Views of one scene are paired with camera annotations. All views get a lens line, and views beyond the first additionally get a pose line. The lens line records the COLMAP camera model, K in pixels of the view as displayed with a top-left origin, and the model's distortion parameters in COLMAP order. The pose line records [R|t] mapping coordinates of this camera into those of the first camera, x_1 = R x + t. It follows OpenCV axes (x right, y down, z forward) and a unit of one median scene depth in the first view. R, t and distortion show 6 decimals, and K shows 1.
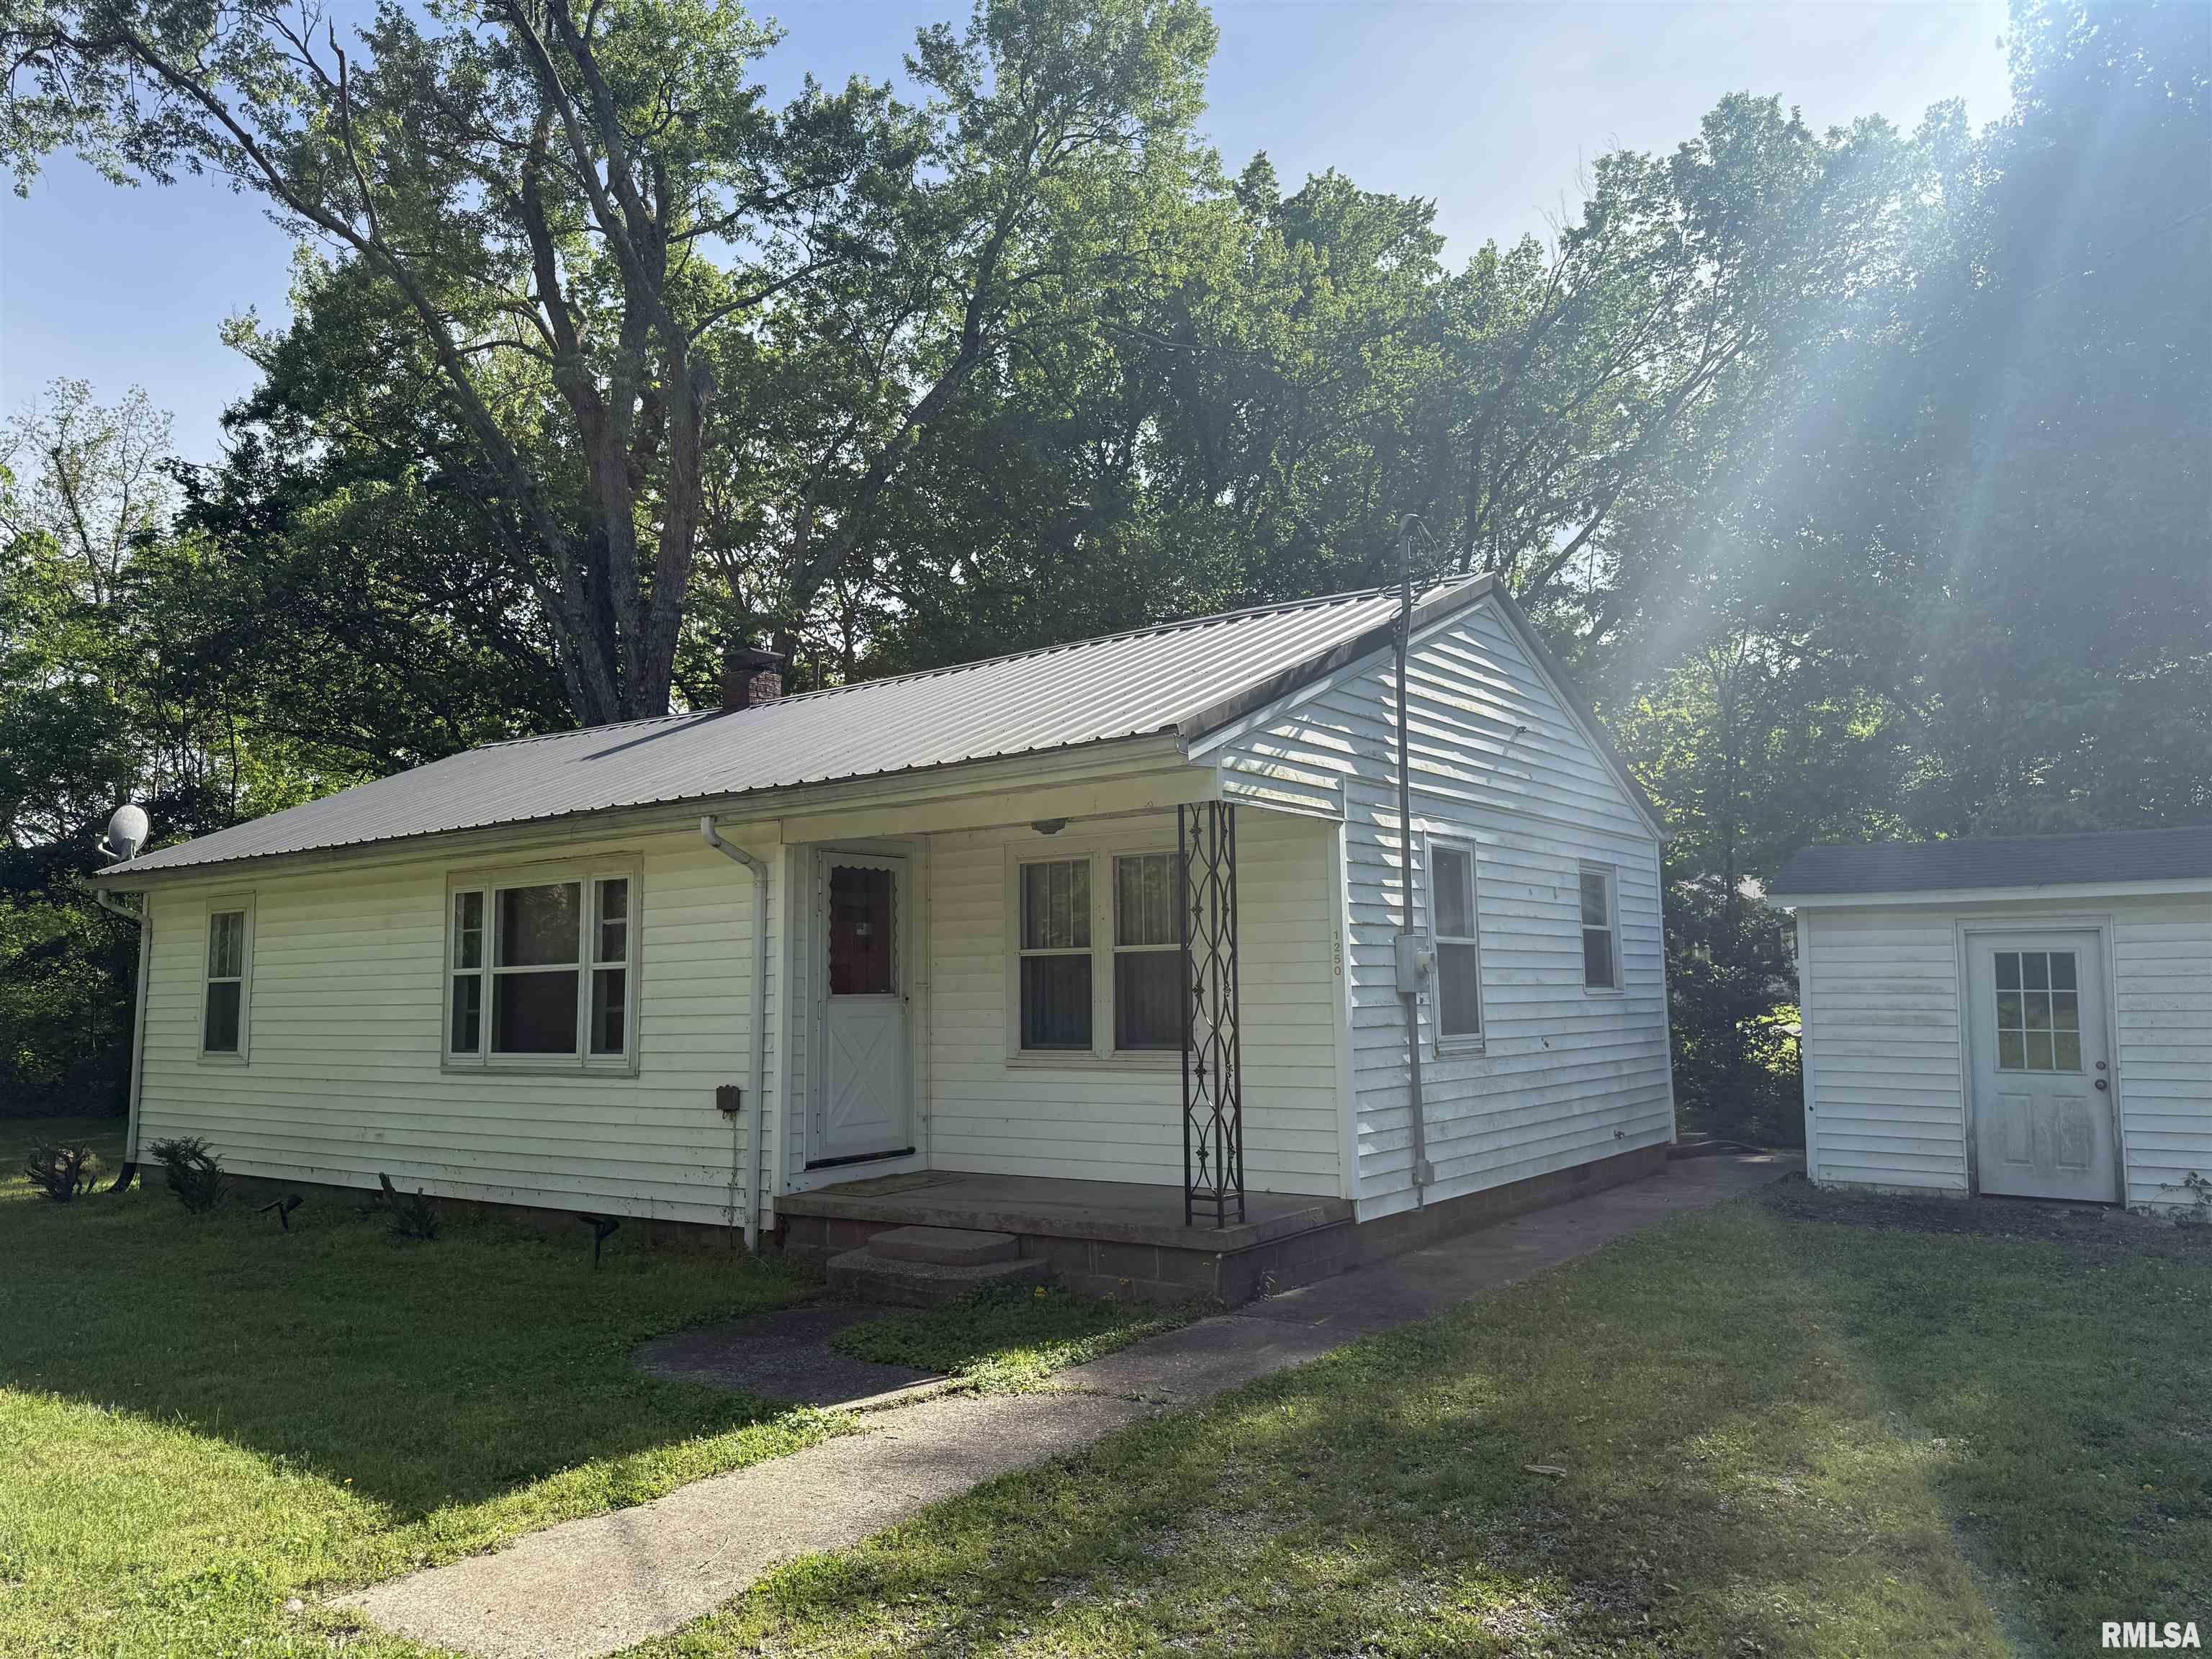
lens RADIAL K [[1566.1, 0, 1092.9], [0, 1566.1, 813.2], [0, 0, 1]] dist [0.077520, -0.001045]
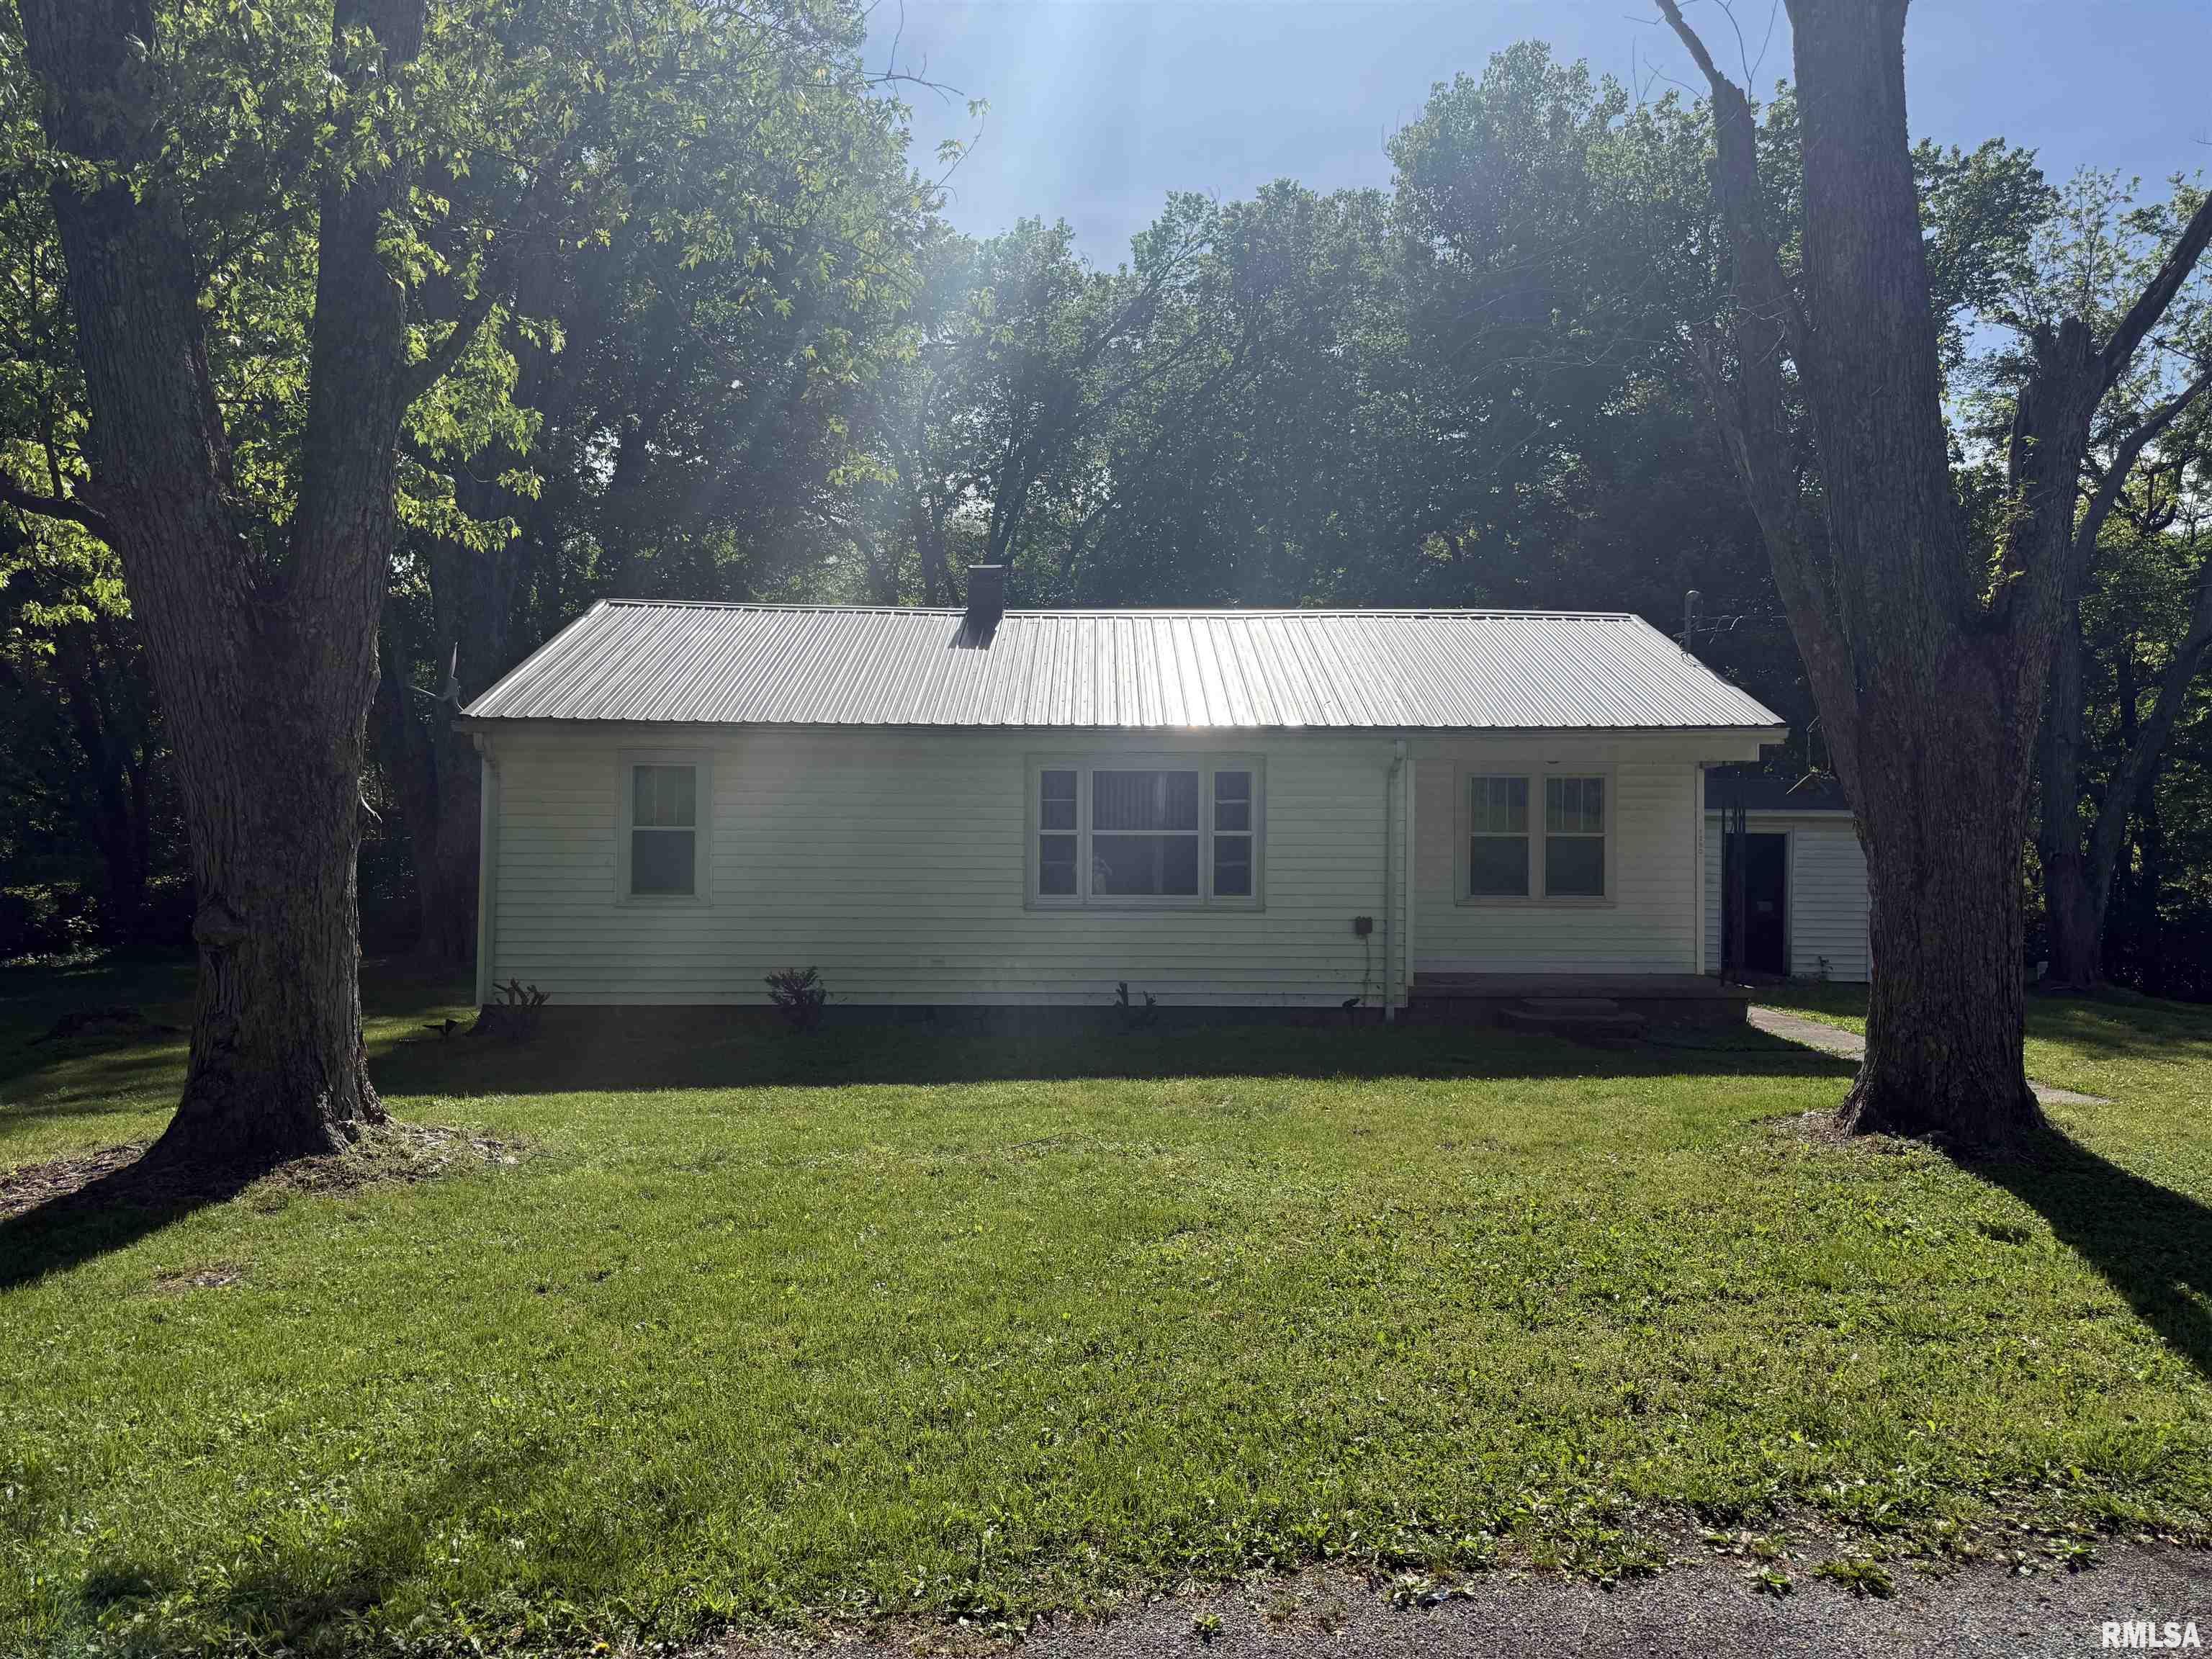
lens RADIAL K [[1552.1, 0, 1106.0], [0, 1552.1, 829.5], [0, 0, 1]] dist [0.103547, -0.002621]
pose [[0.809011, 0.028099, 0.587122, -1.200410], [-0.085053, 0.993941, 0.069628, 0.006641], [-0.581608, -0.106266, 0.806499, -0.044821]]
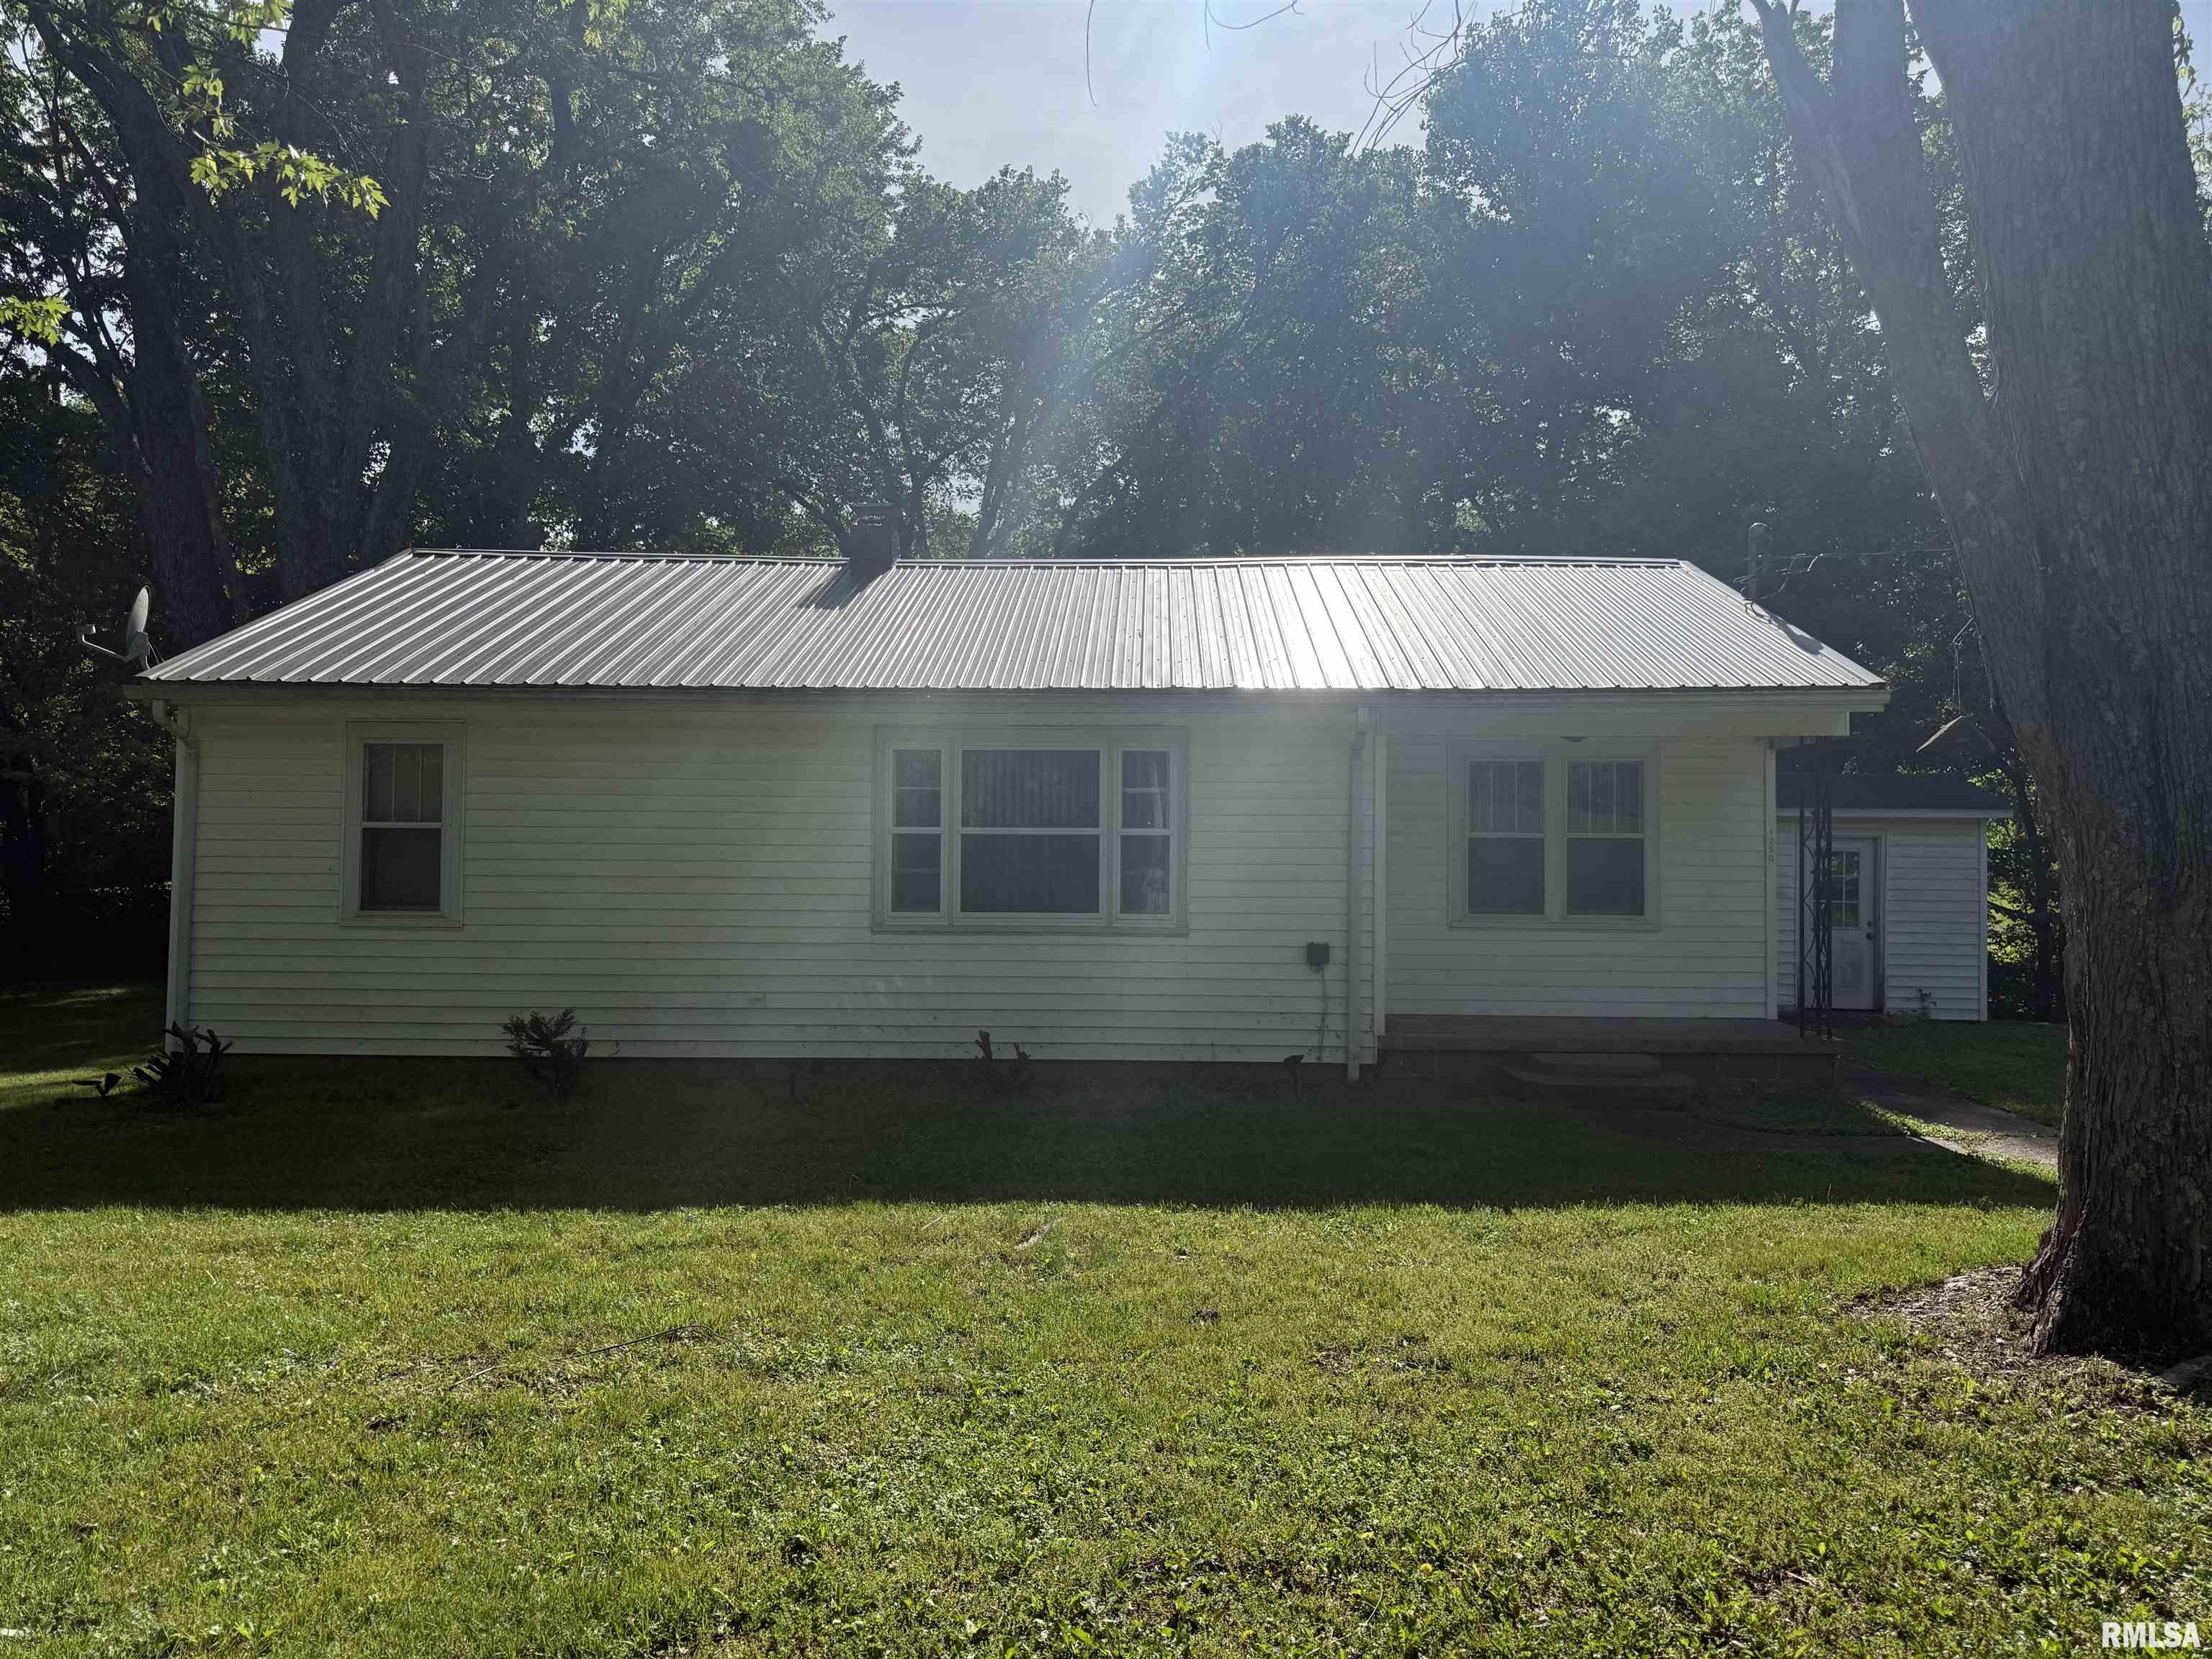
lens RADIAL K [[1566.1, 0, 1092.9], [0, 1566.1, 813.2], [0, 0, 1]] dist [0.077520, -0.001045]
pose [[0.833513, 0.039336, 0.551098, -0.913995], [-0.083648, 0.994949, 0.055496, 0.028012], [-0.546131, -0.092355, 0.832593, 0.141237]]
